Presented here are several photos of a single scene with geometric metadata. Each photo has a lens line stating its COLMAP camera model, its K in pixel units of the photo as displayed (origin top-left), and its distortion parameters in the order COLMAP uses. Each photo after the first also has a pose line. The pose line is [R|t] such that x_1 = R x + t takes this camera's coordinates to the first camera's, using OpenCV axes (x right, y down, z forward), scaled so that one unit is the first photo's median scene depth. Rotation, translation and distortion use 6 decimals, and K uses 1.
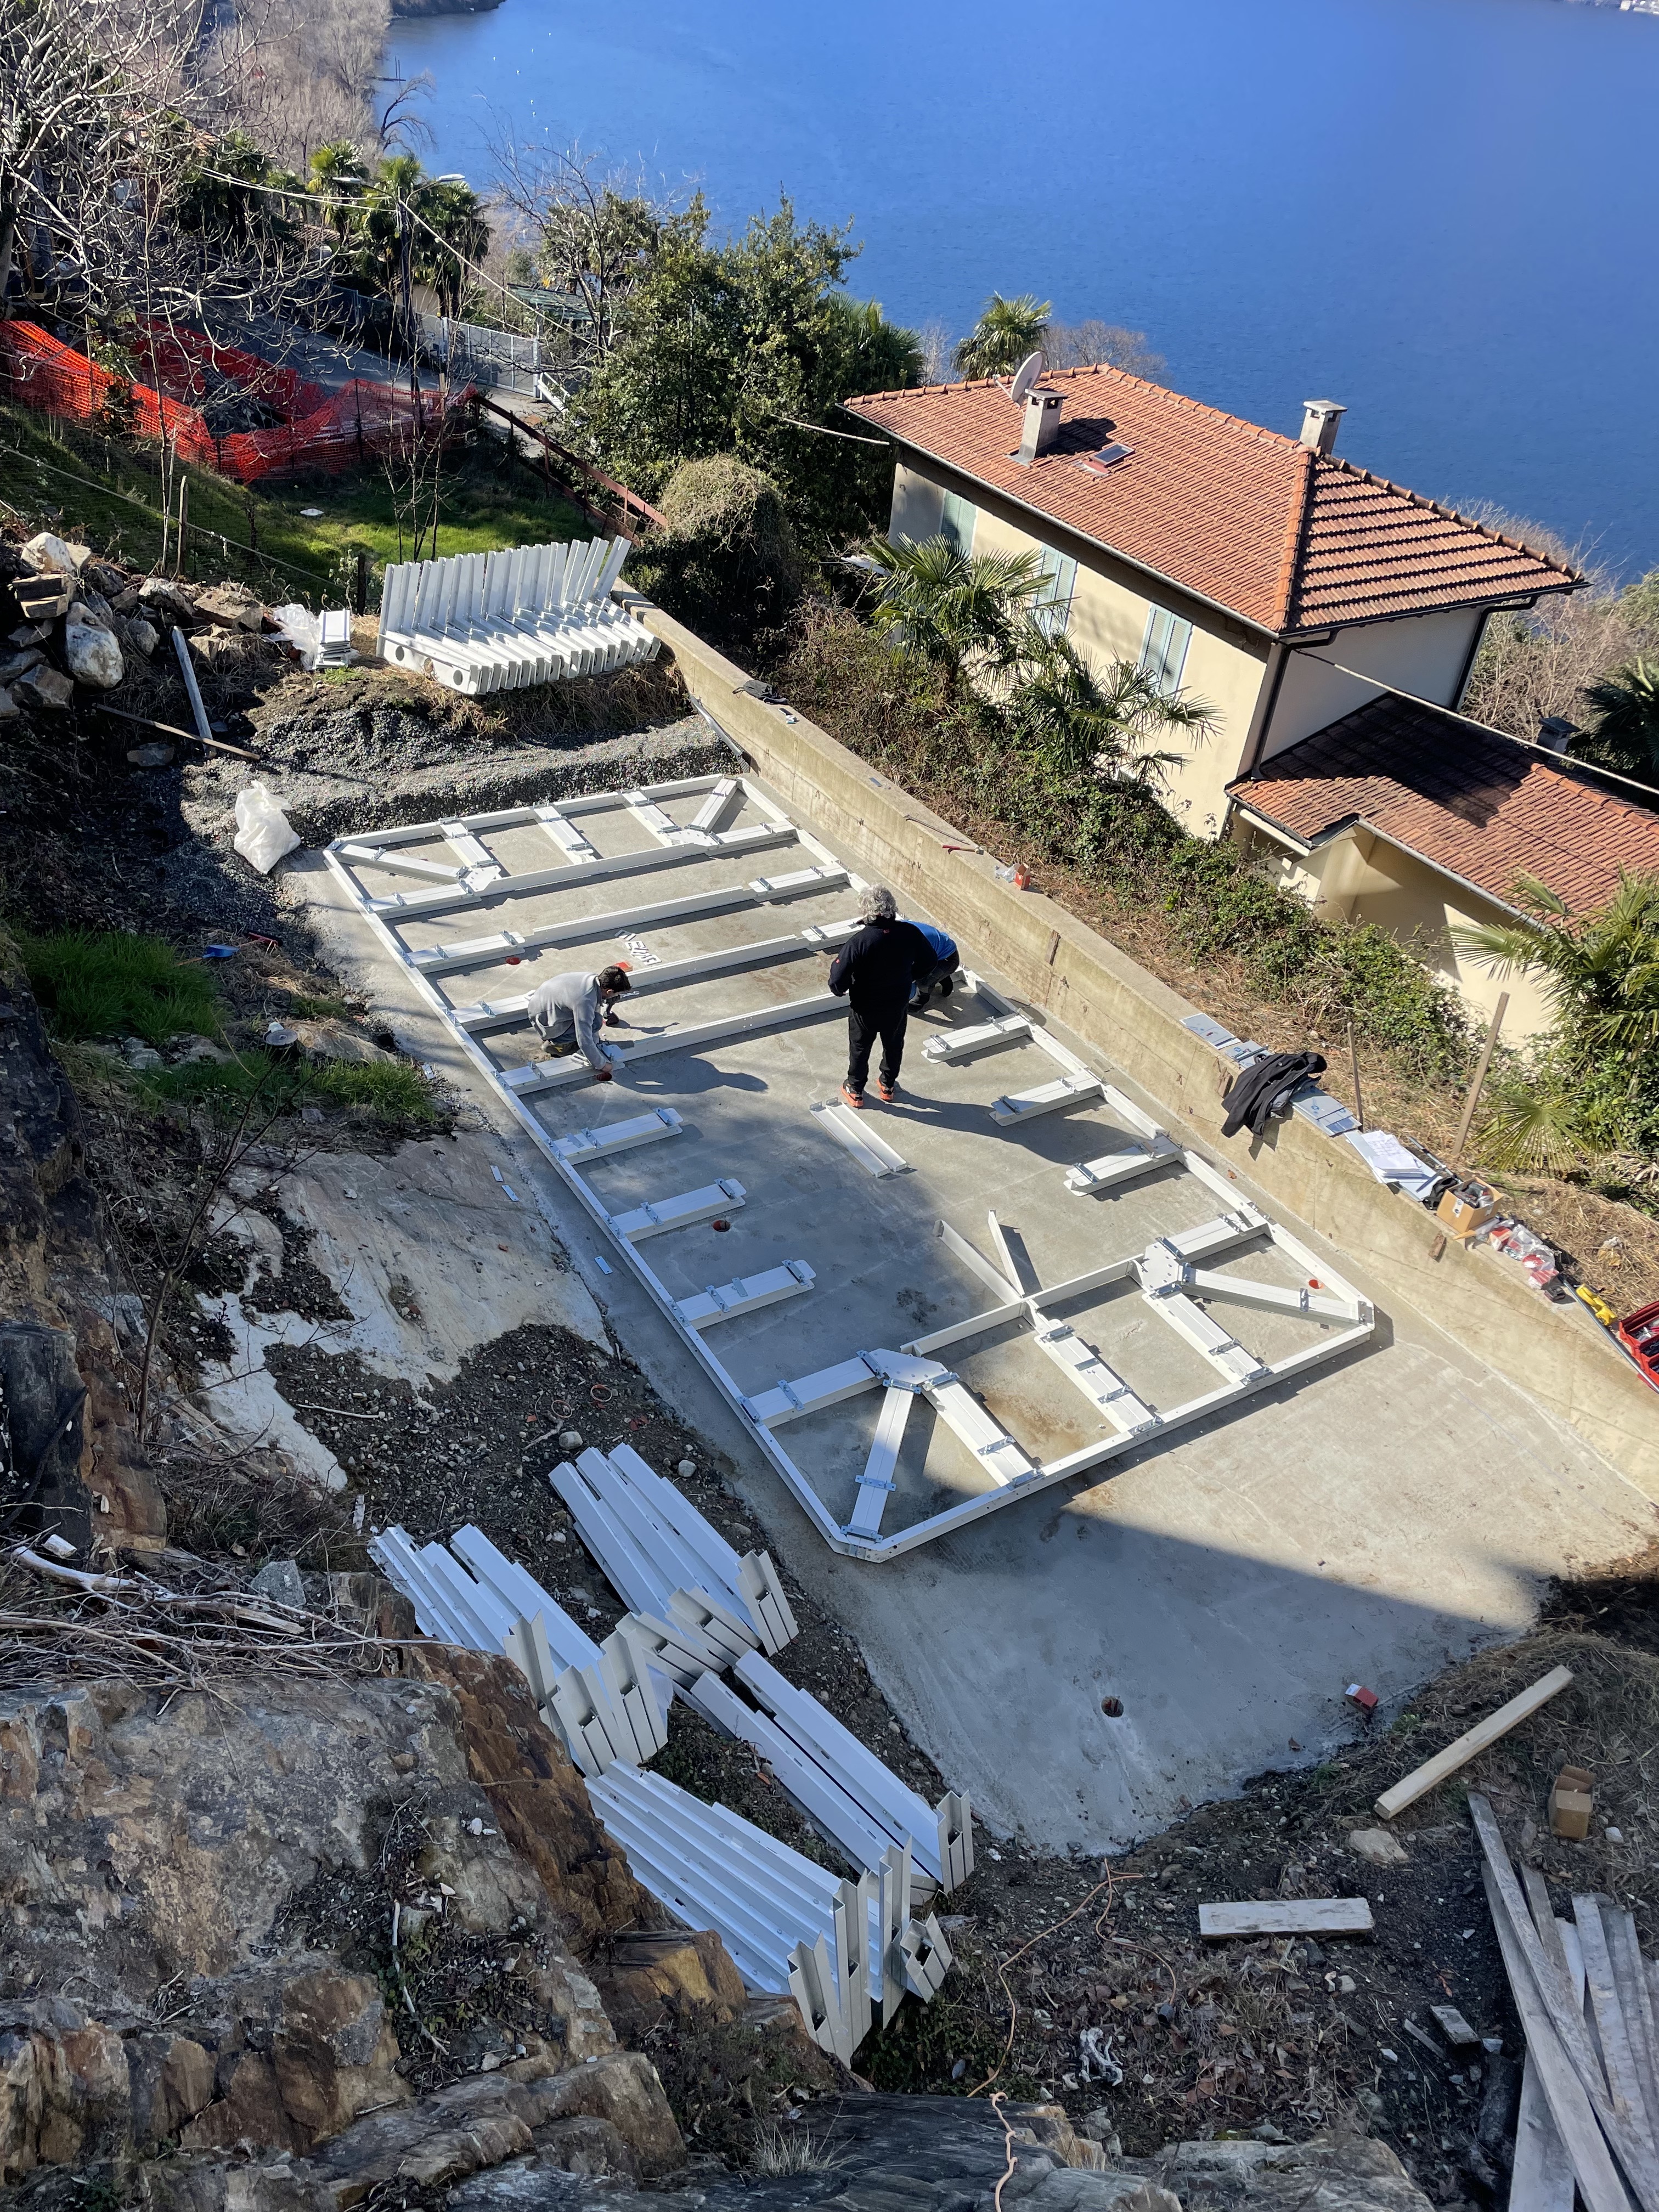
lens RADIAL K [[1659.6, 0, 821.8], [0, 1659.6, 1095.9], [0, 0, 1]] dist [0.078464, -0.093480]
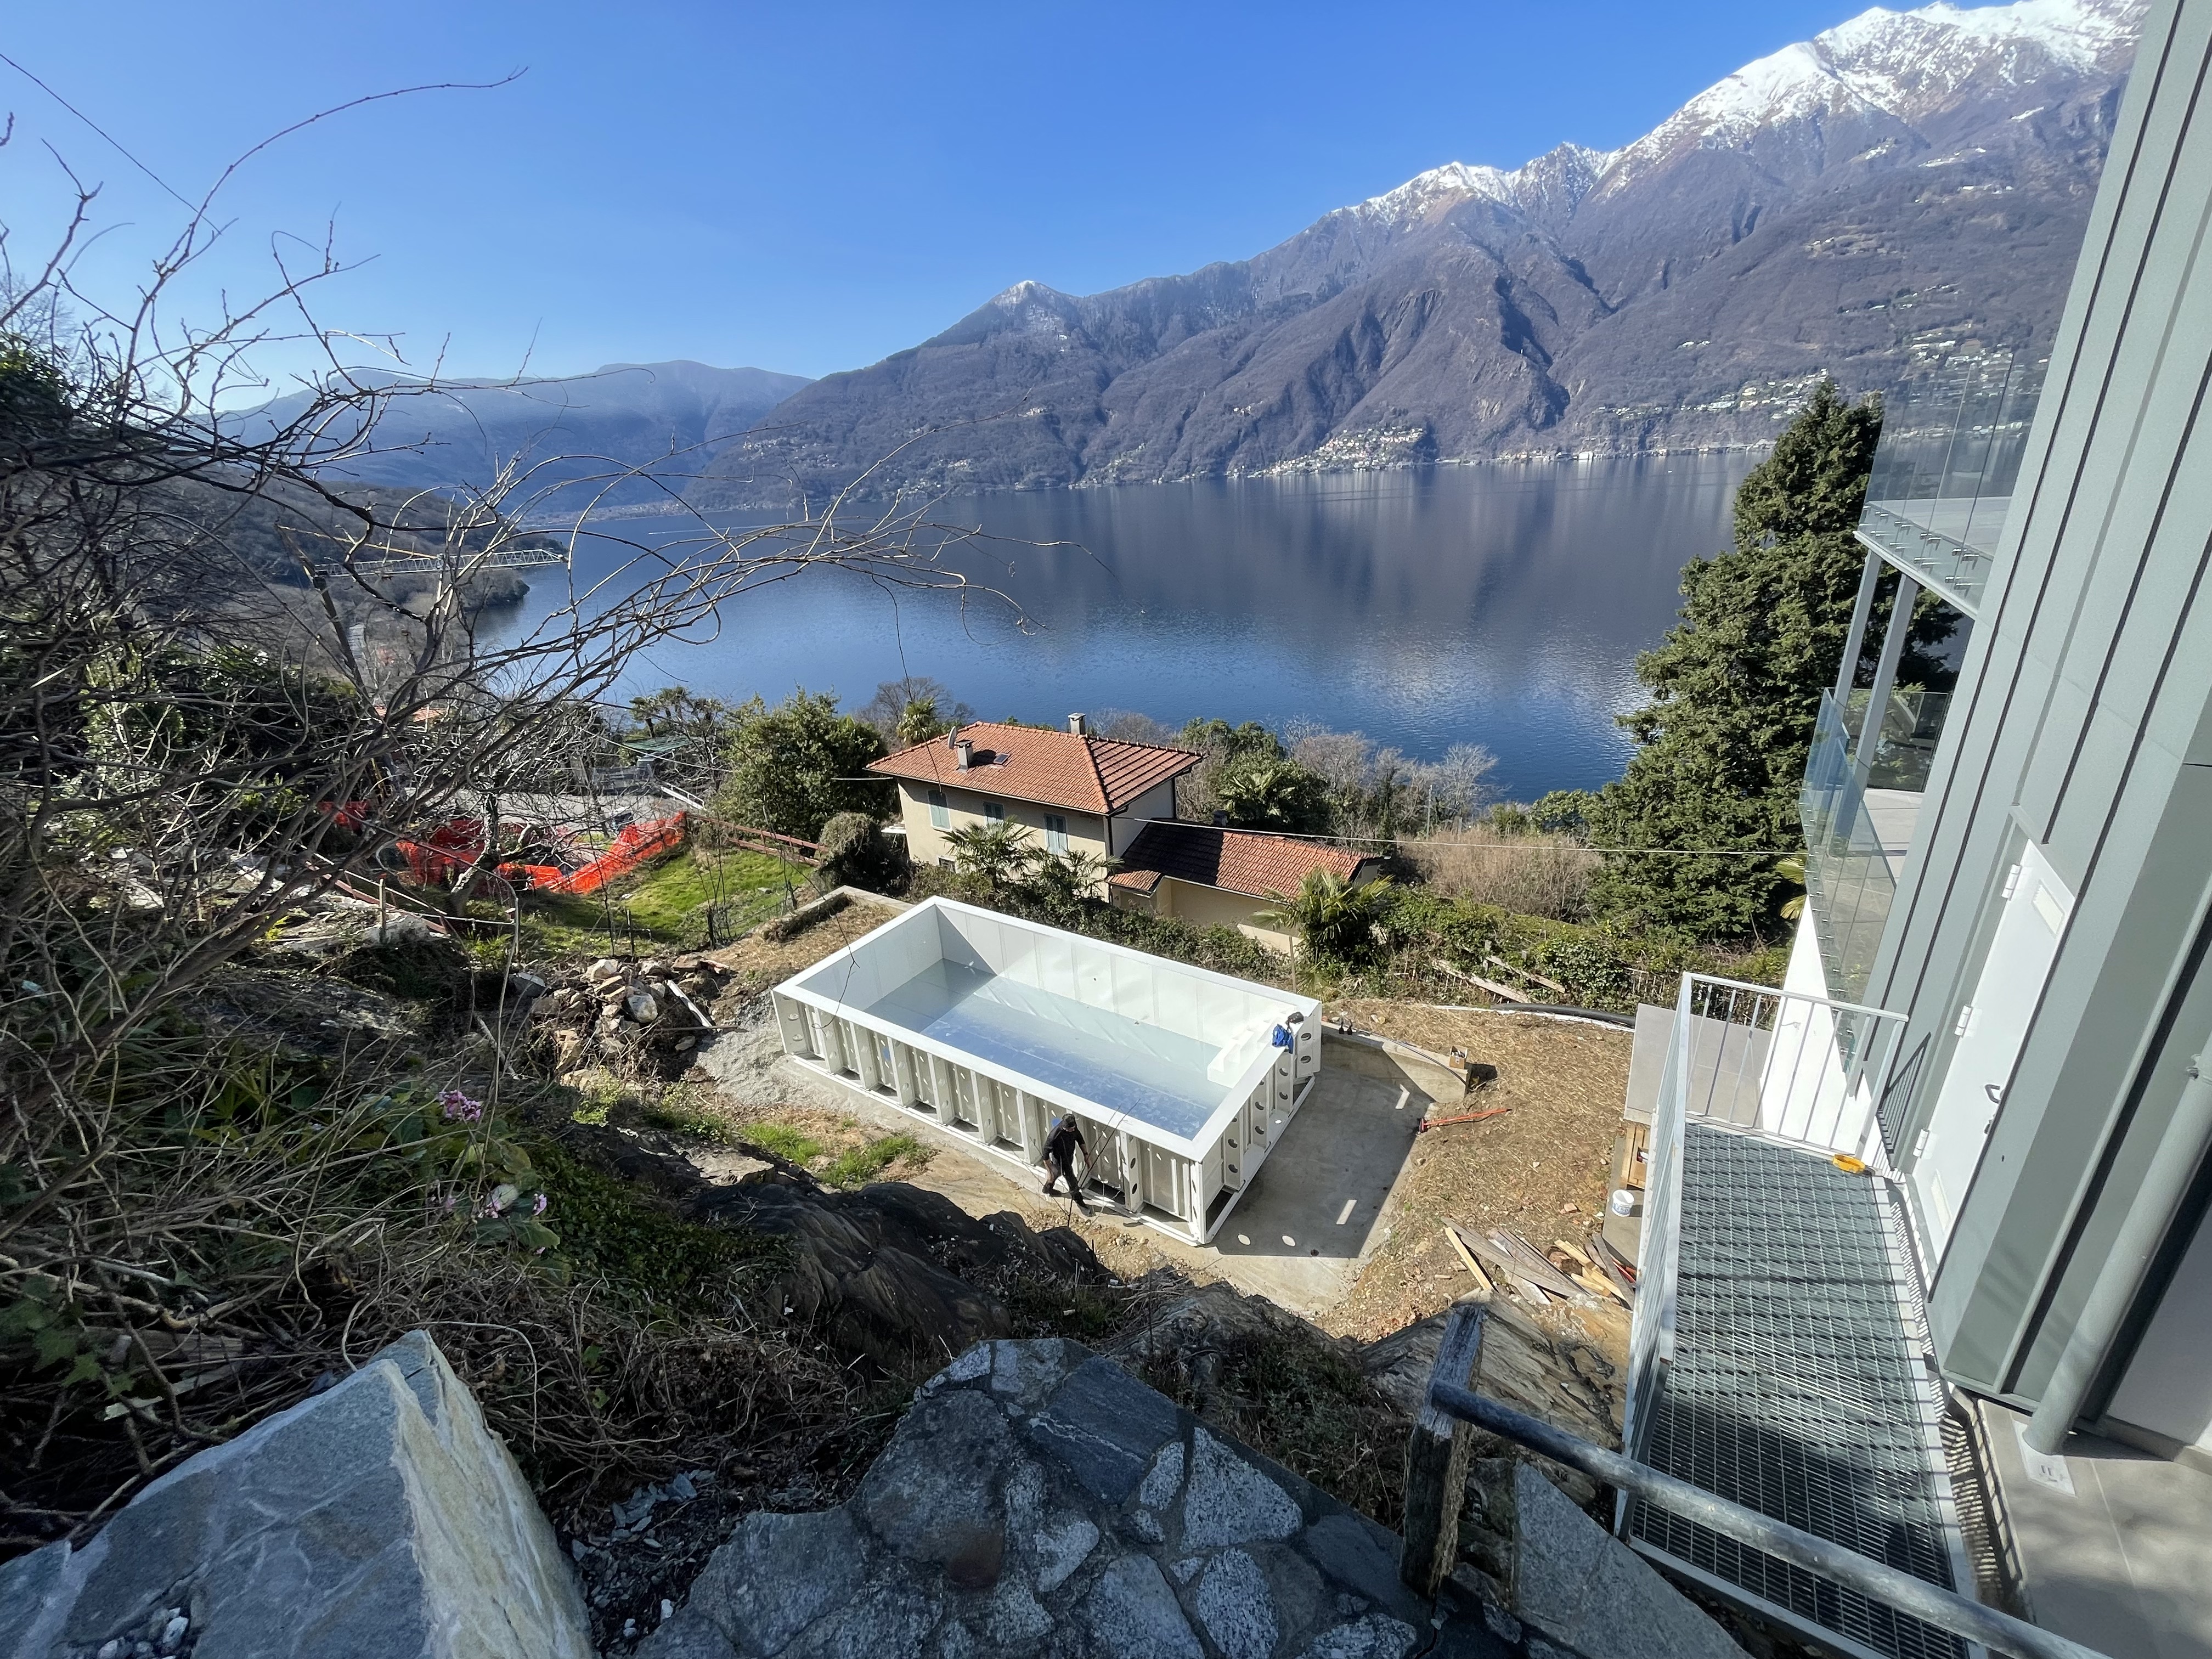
lens RADIAL K [[889.7, 0, 1099.9], [0, 889.7, 817.8], [0, 0, 1]] dist [-0.002520, -0.001108]
pose [[0.902028, -0.291870, 0.318052, -0.126470], [0.362301, 0.912452, -0.190183, -0.038713], [-0.234699, 0.286781, 0.928802, -0.136937]]
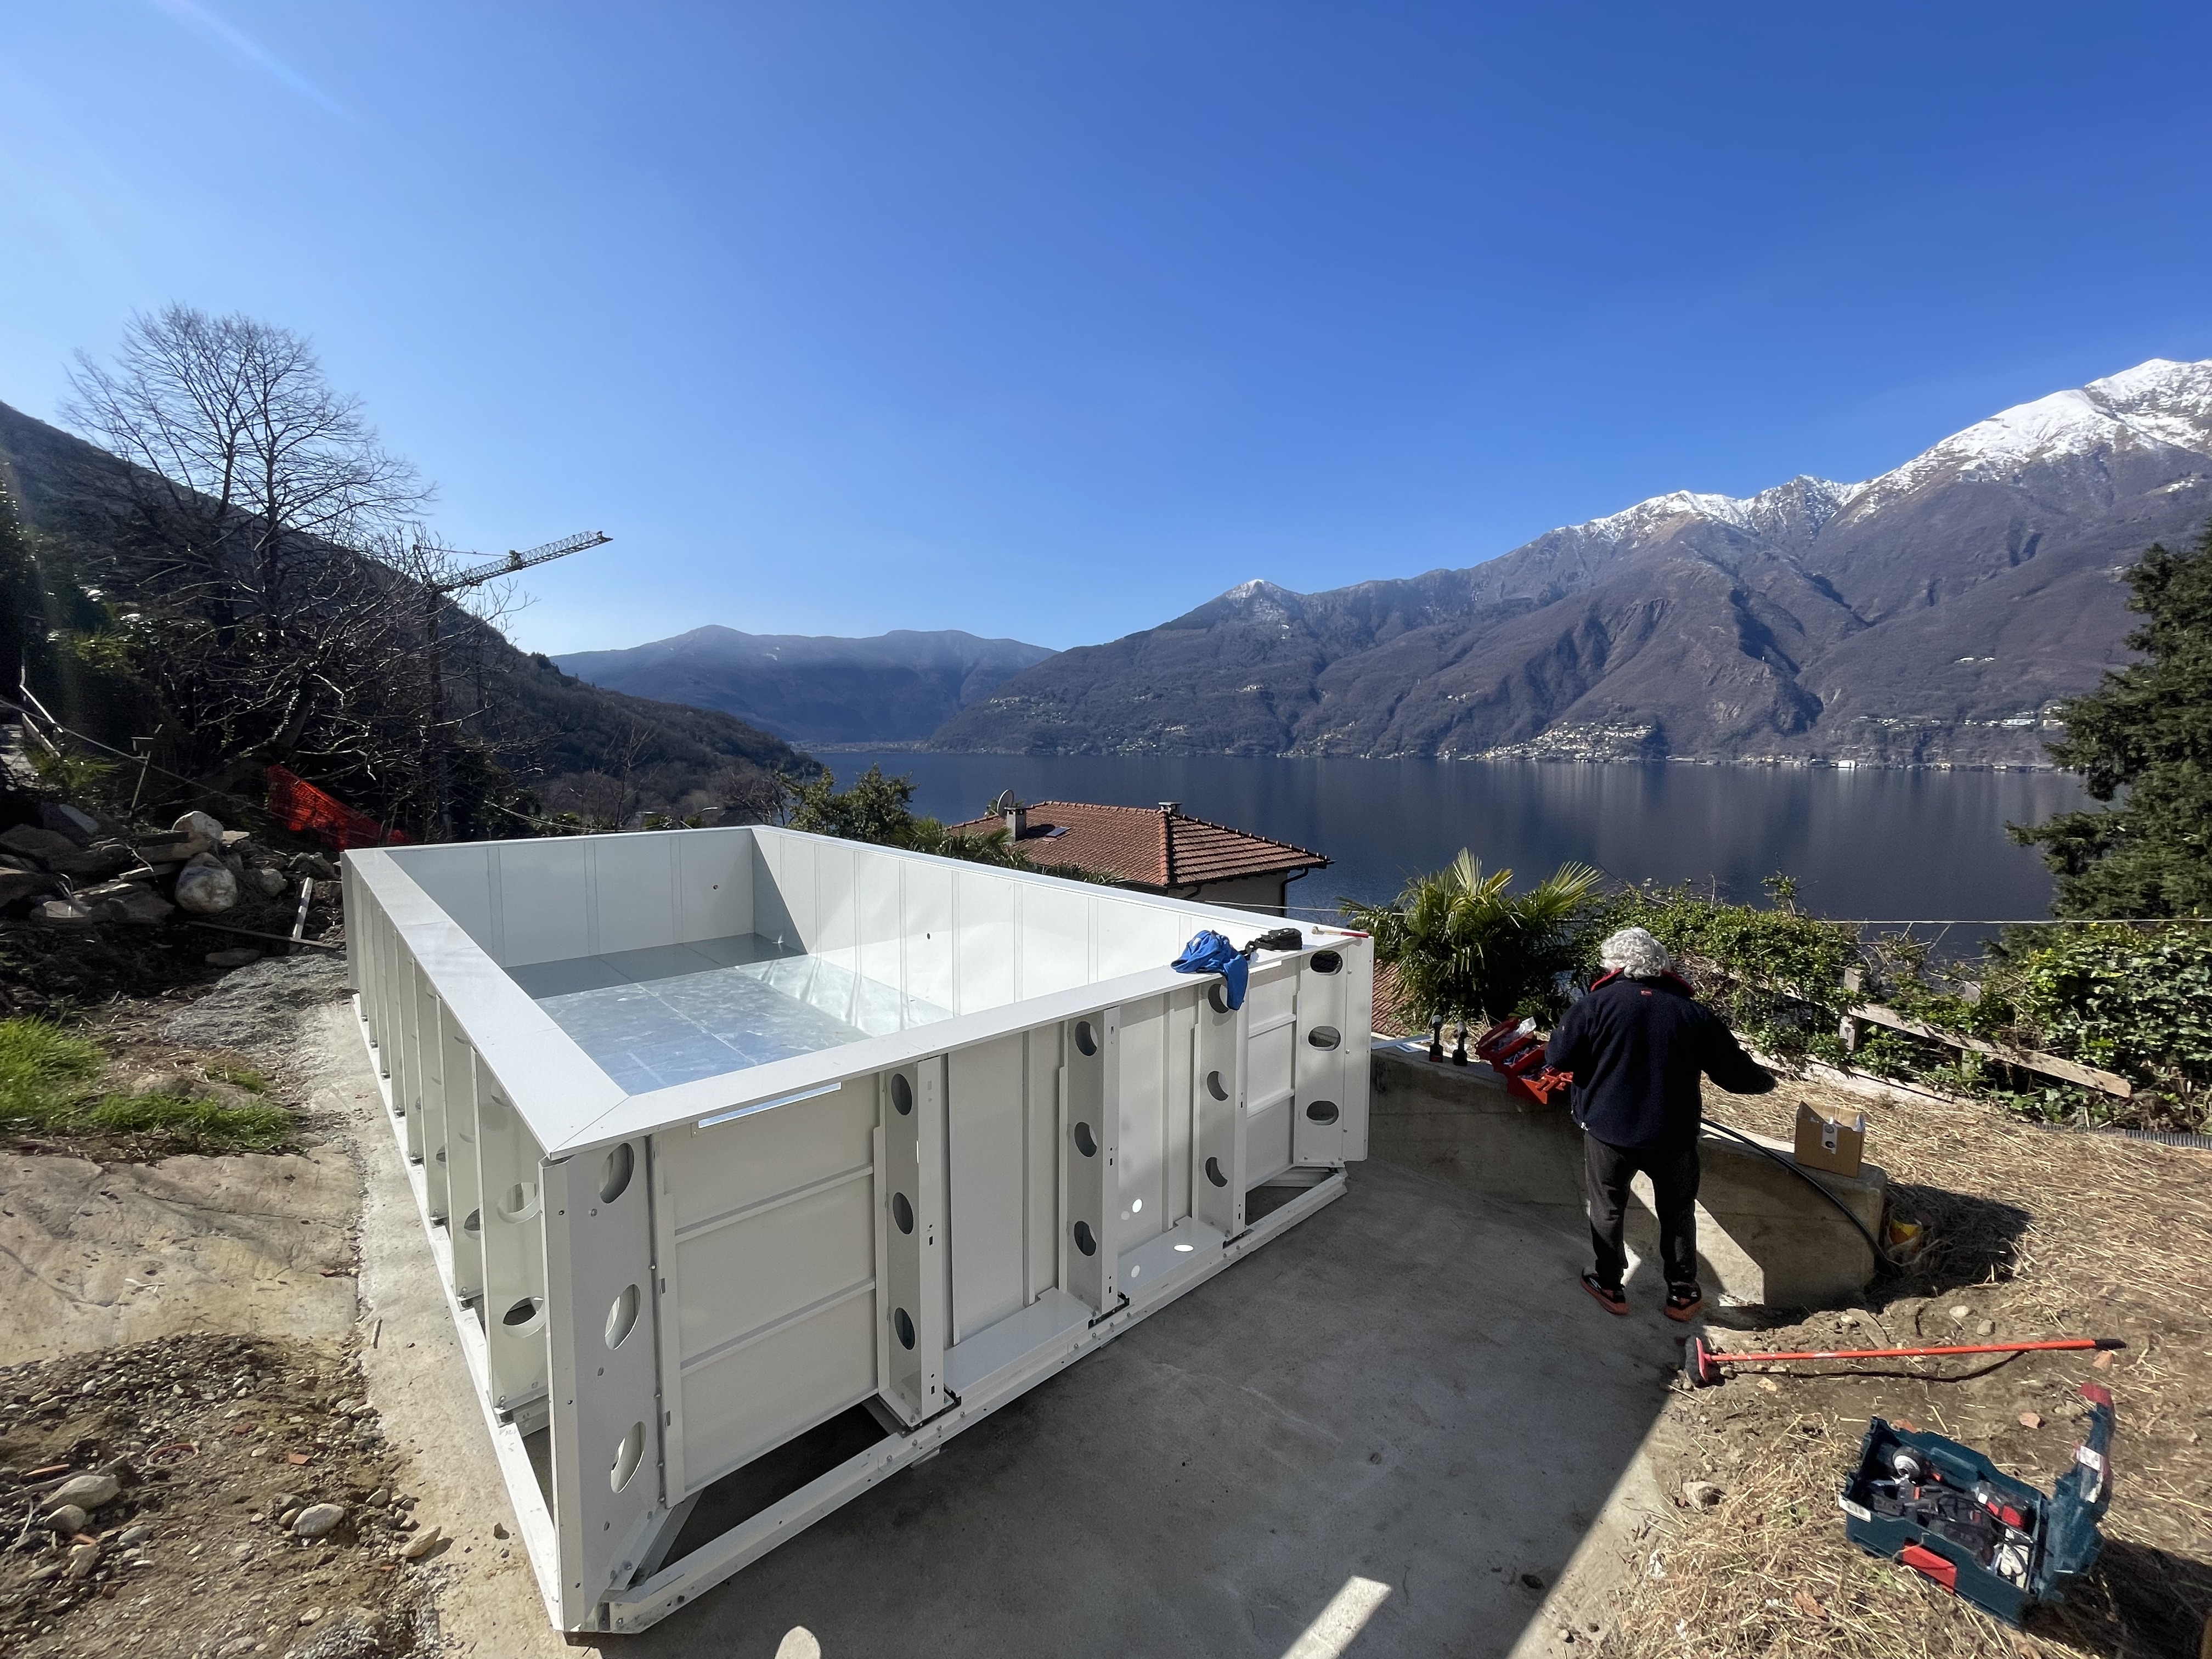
lens RADIAL K [[889.7, 0, 1099.9], [0, 889.7, 817.8], [0, 0, 1]] dist [-0.002520, -0.001108]
pose [[0.978842, -0.104390, 0.175984, 0.060542], [0.179644, 0.850186, -0.494886, 0.081616], [-0.097958, 0.516029, 0.850951, 0.221959]]
